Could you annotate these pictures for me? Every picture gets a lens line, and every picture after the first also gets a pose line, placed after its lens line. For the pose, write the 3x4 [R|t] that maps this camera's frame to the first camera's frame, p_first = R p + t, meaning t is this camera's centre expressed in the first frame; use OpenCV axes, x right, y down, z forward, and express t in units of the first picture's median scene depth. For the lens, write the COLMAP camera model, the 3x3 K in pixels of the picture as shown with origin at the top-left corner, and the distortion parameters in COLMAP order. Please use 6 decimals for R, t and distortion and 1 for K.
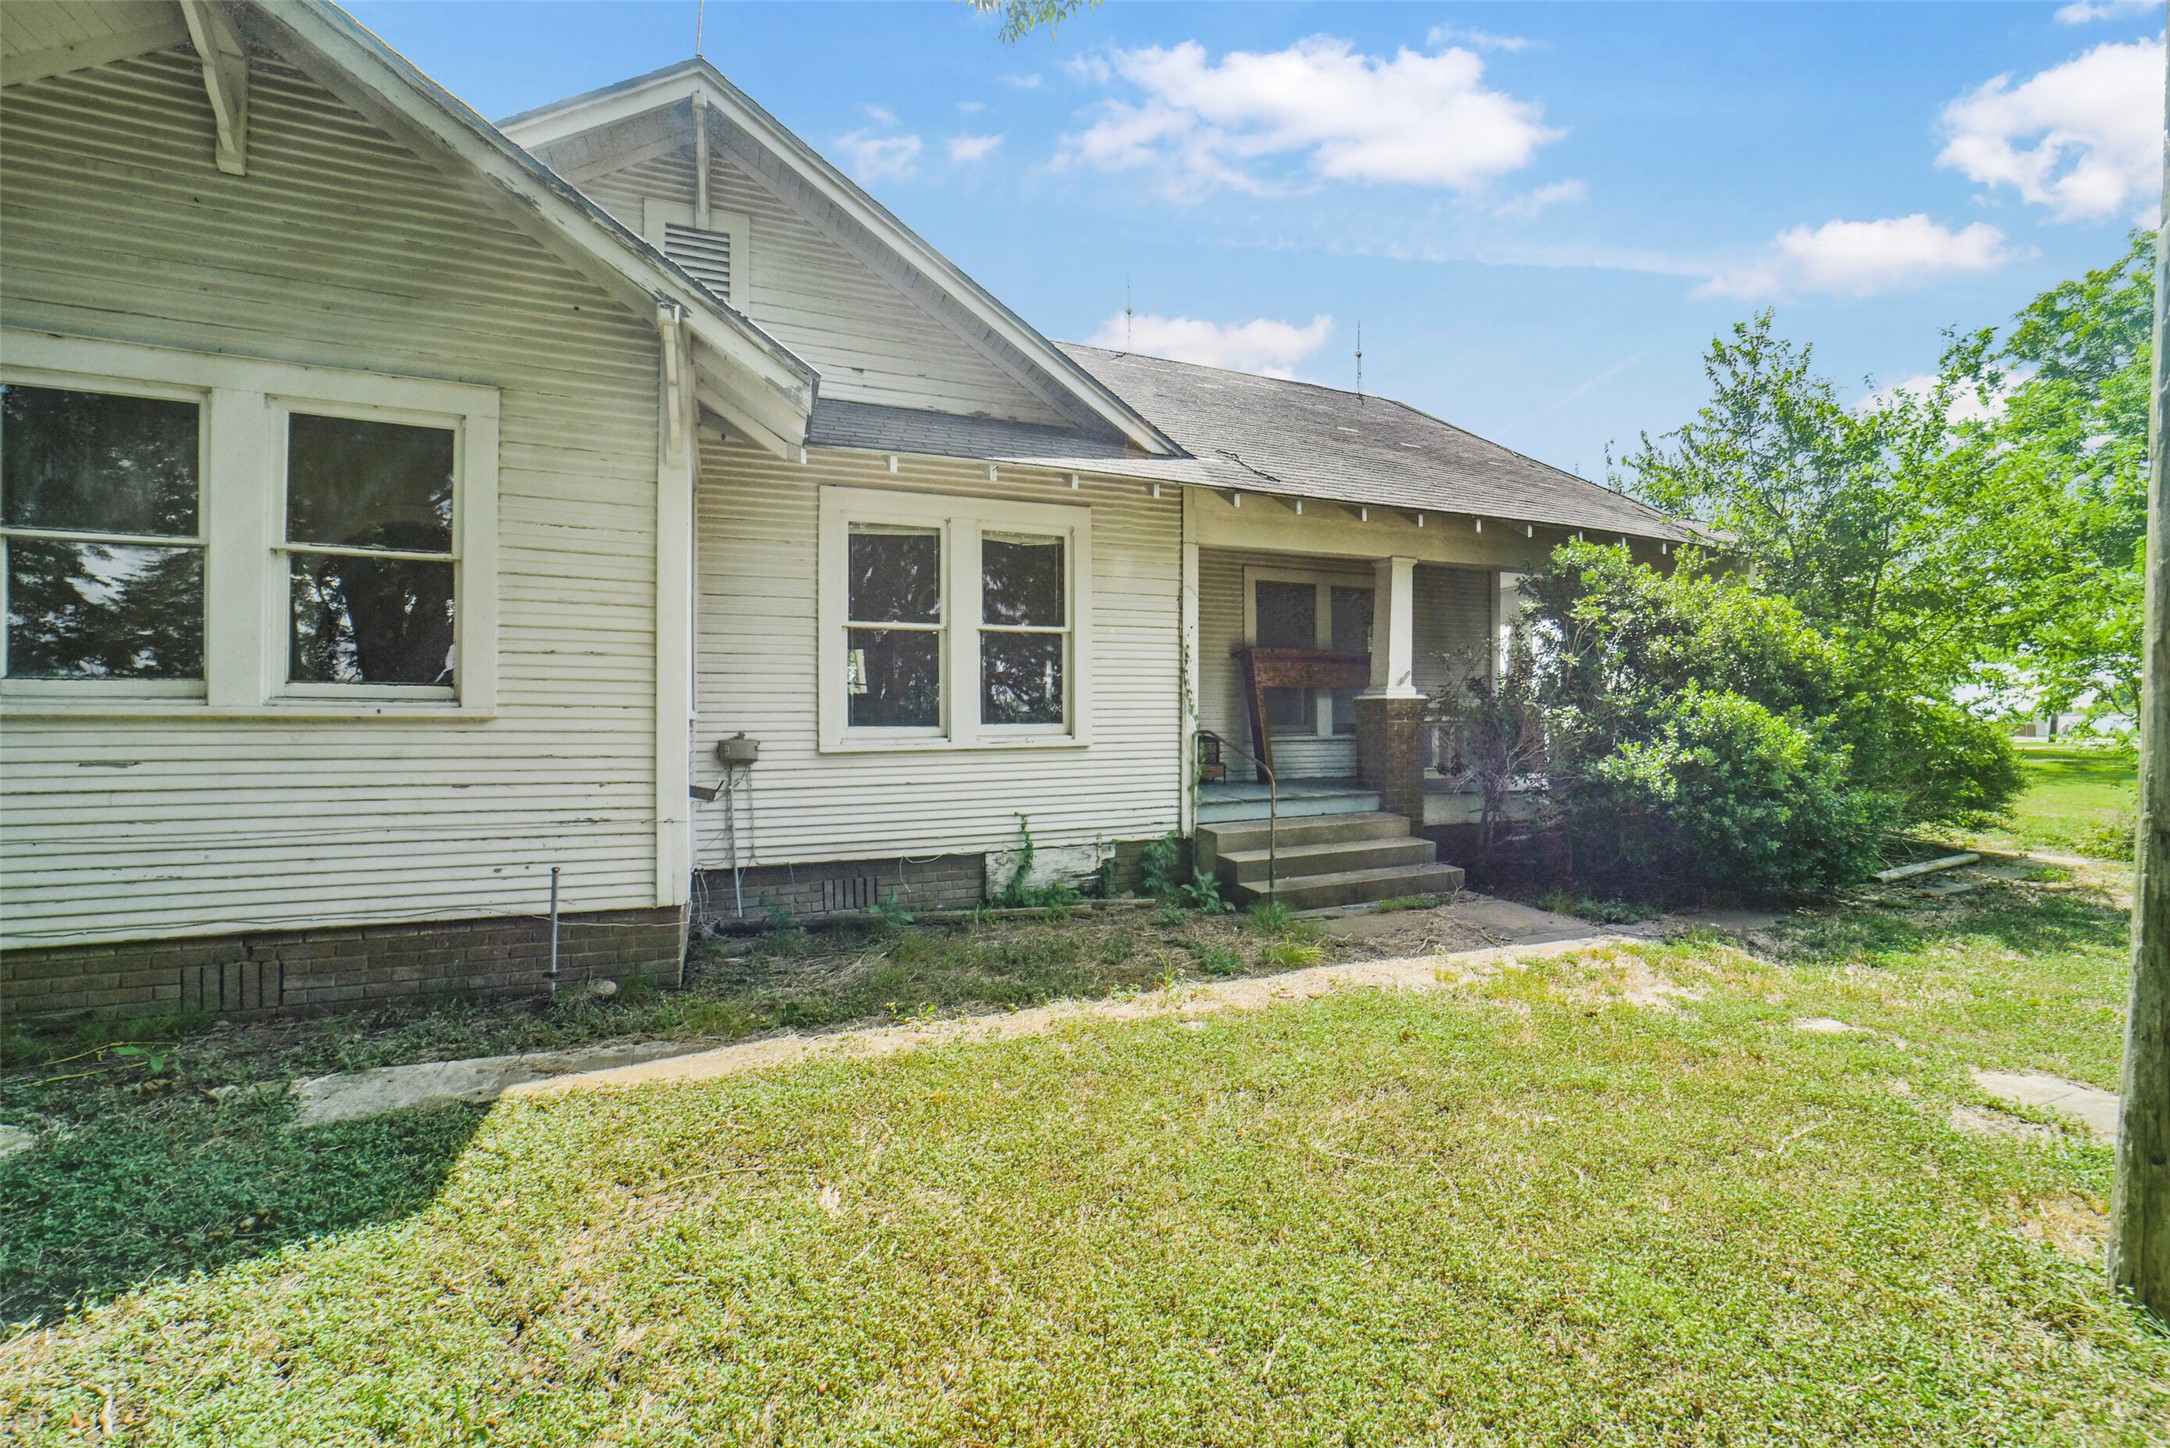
lens RADIAL K [[867.3, 0, 1095.7], [0, 867.3, 724.6], [0, 0, 1]] dist [-0.039513, 0.009556]
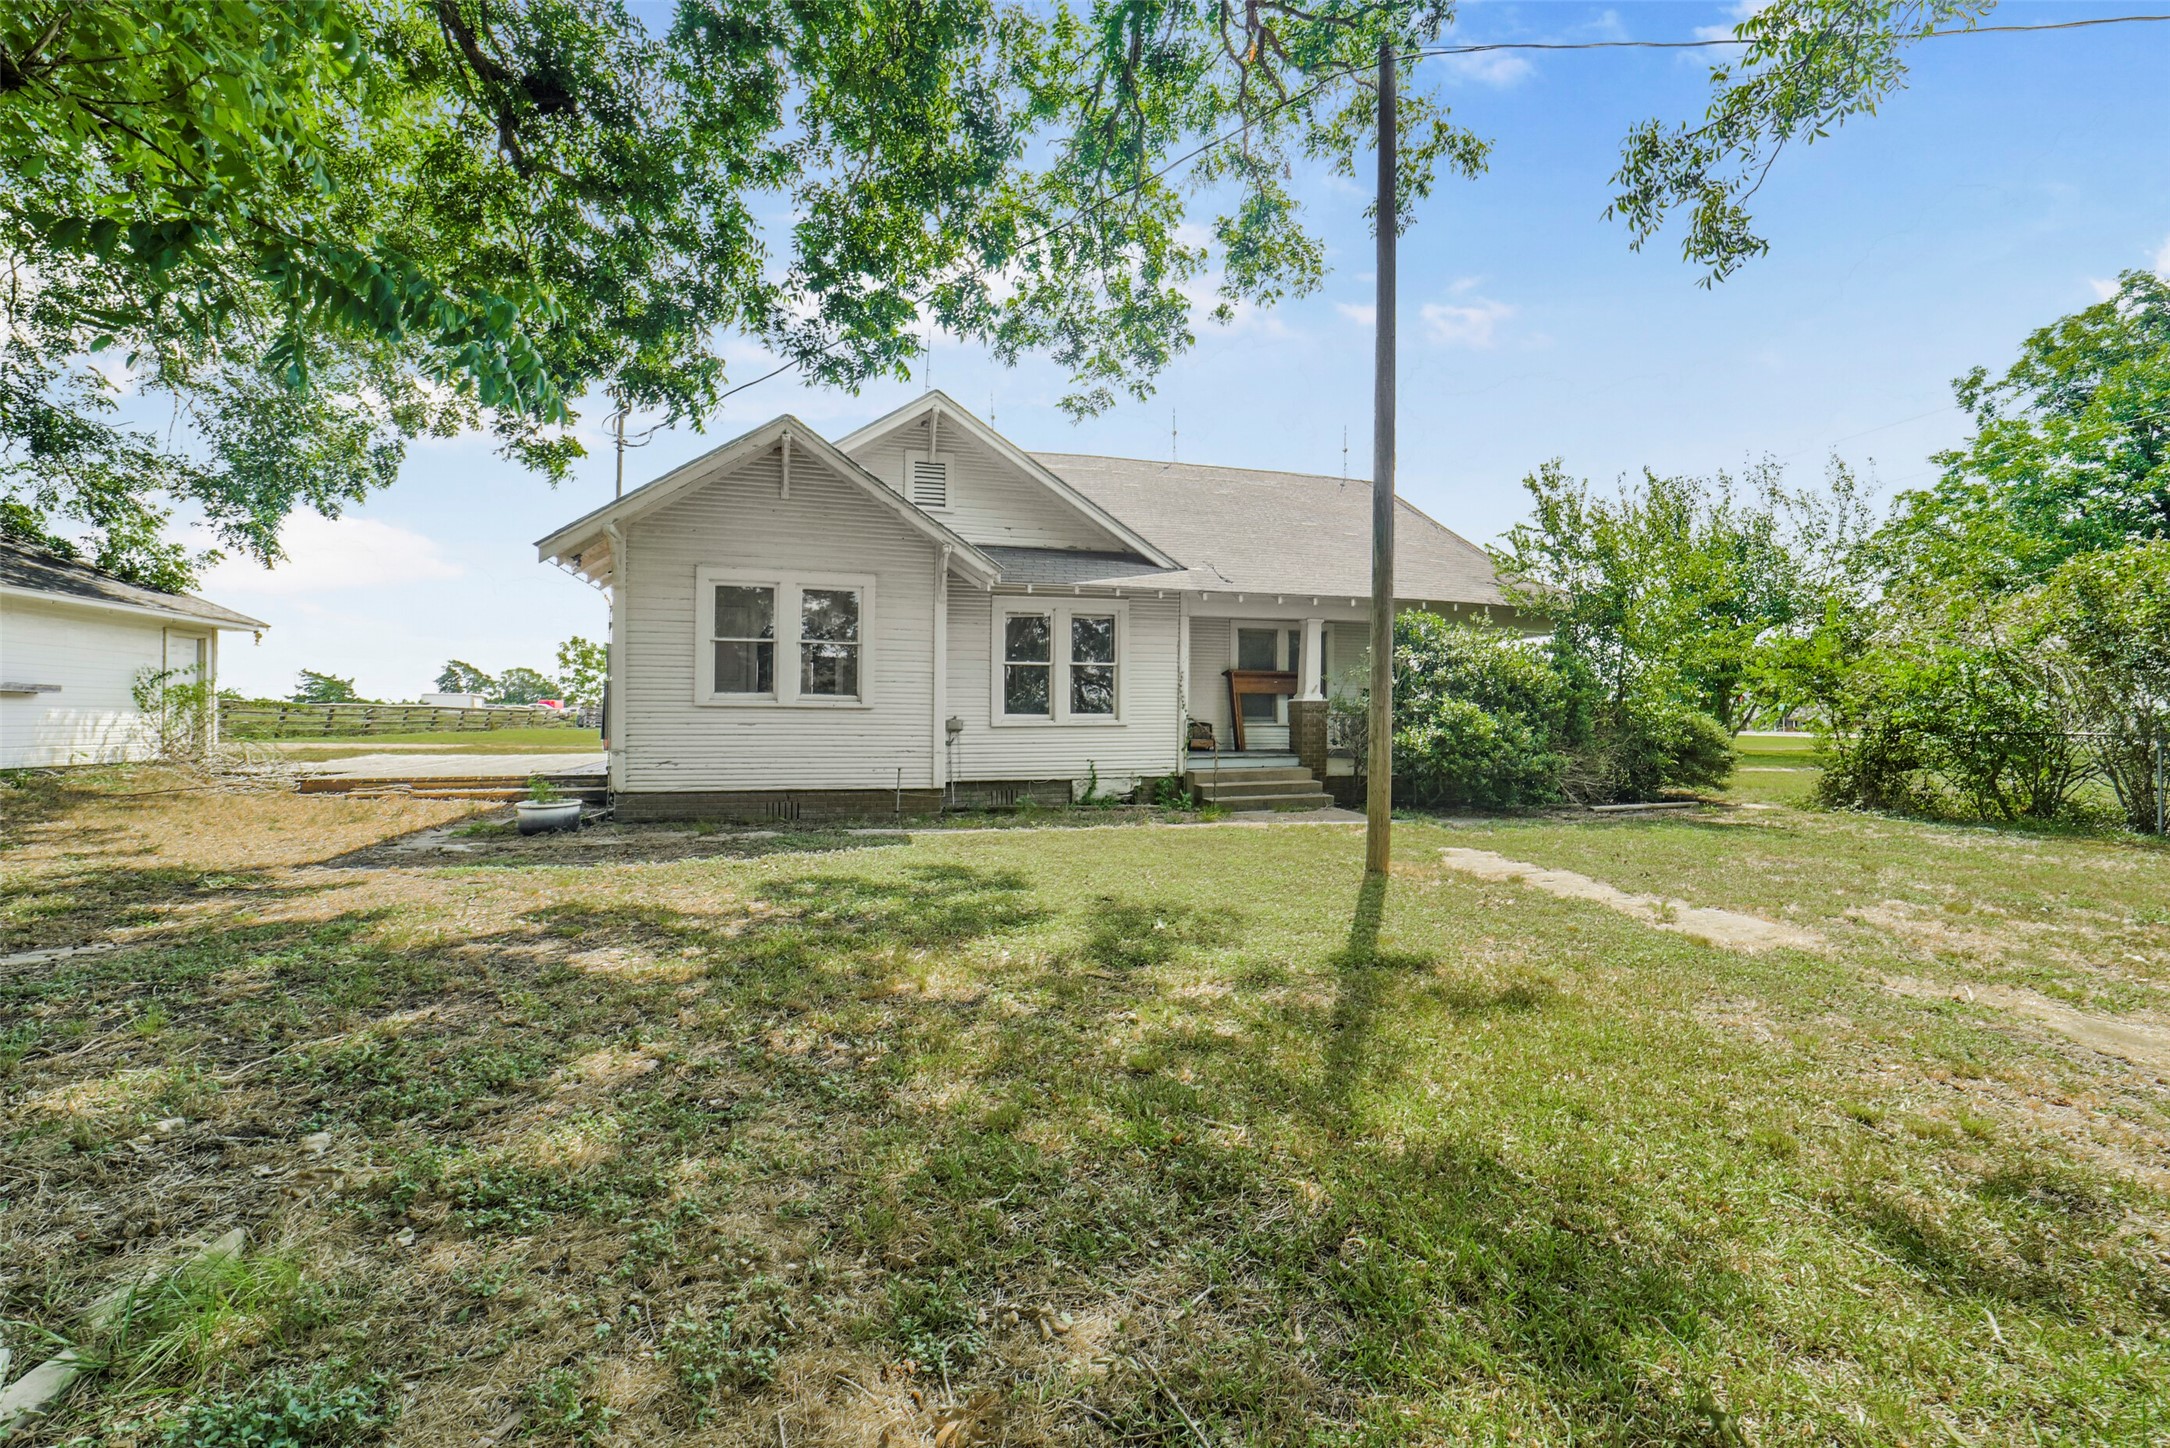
lens RADIAL K [[857.1, 0, 1092.2], [0, 857.1, 706.6], [0, 0, 1]] dist [-0.041485, 0.009884]
pose [[0.993668, 0.007457, -0.112110, 0.121616], [-0.009050, 0.999865, -0.013713, 0.009645], [0.111992, 0.014641, 0.993601, -0.838401]]
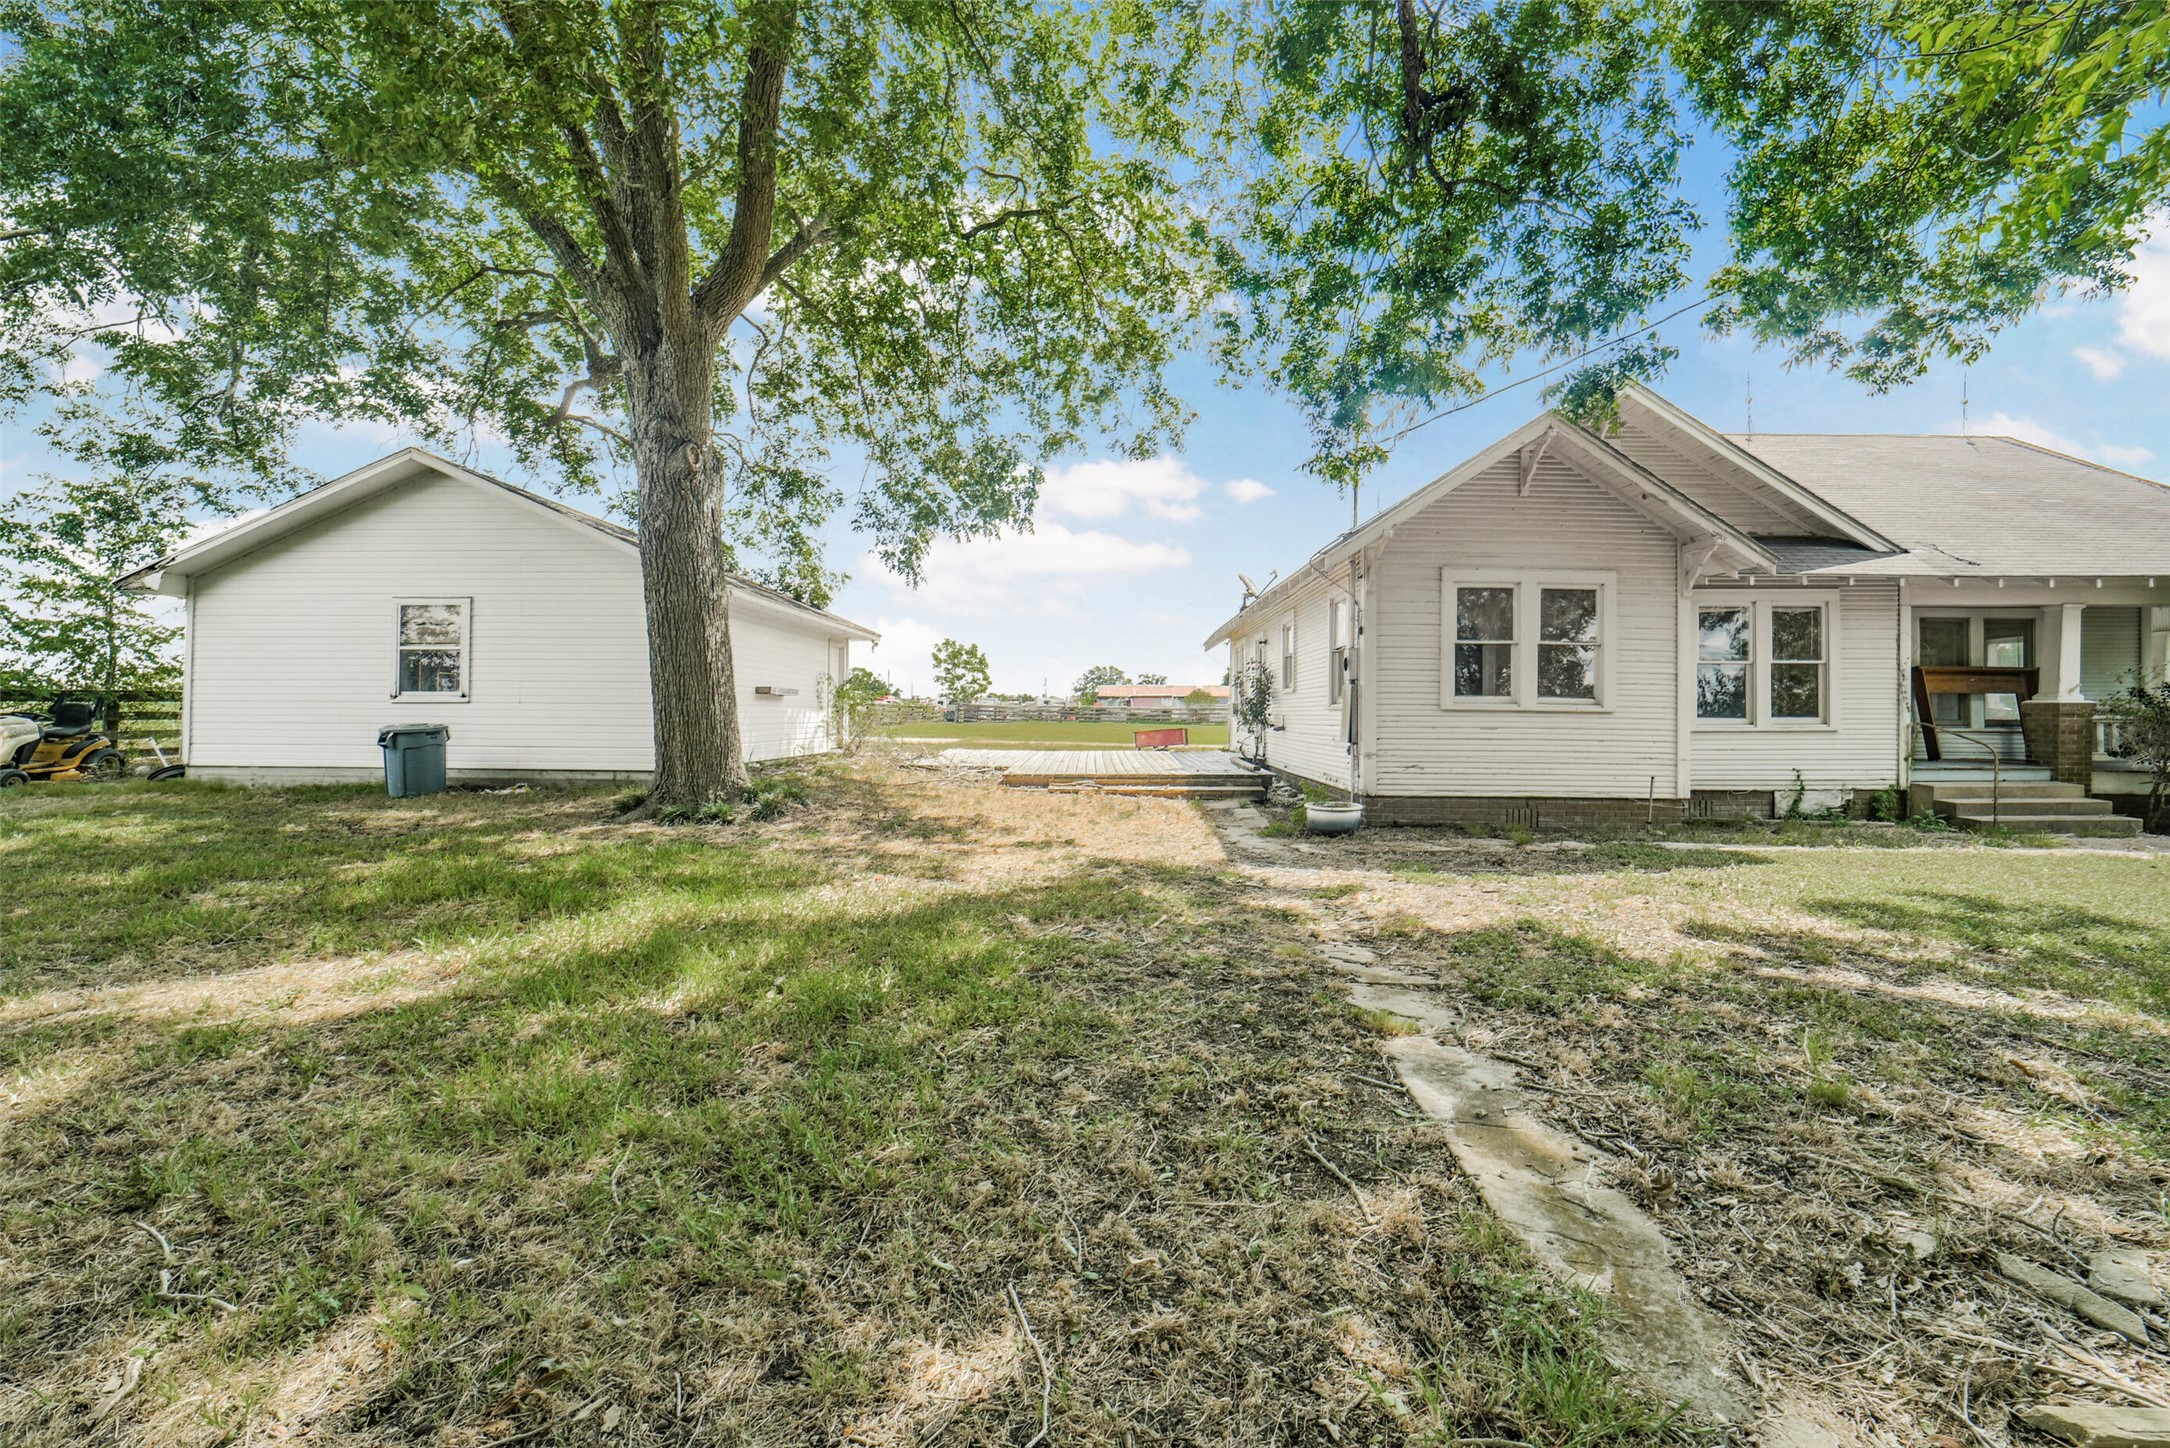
lens RADIAL K [[857.1, 0, 1092.2], [0, 857.1, 706.6], [0, 0, 1]] dist [-0.041485, 0.009884]
pose [[0.915044, 0.010329, -0.403223, -0.654299], [-0.012806, 0.999912, -0.003446, 0.001462], [0.403152, 0.008316, 0.915095, -1.021210]]
